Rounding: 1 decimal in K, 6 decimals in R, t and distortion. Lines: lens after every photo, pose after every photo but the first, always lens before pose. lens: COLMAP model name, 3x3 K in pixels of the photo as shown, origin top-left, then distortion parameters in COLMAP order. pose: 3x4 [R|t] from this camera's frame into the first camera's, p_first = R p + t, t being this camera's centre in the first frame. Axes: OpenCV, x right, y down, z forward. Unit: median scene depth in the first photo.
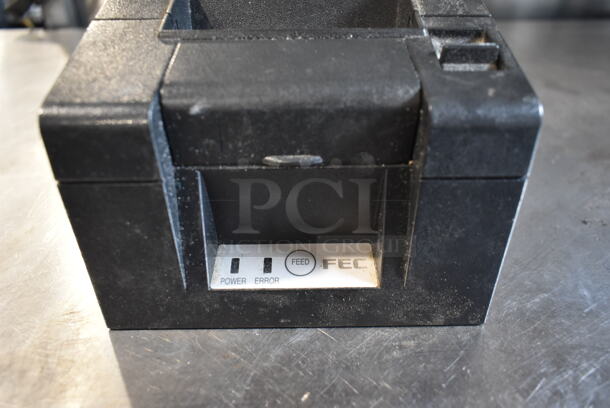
lens RADIAL K [[462.8, 0, 310.4], [0, 462.8, 204.0], [0, 0, 1]] dist [-0.011878, 0.001252]
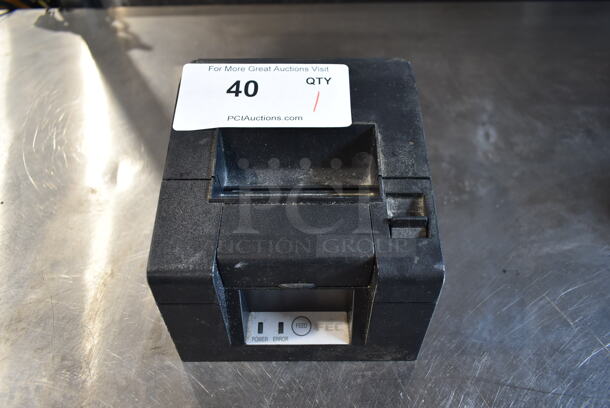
lens RADIAL K [[473.4, 0, 305.0], [0, 473.4, 204.0], [0, 0, 1]] dist [0.001192, -0.000689]
pose [[0.999857, 0.007313, -0.015227, 0.012636], [-0.003664, 0.973852, 0.227152, -0.660540], [0.016490, -0.227064, 0.973740, -0.495893]]
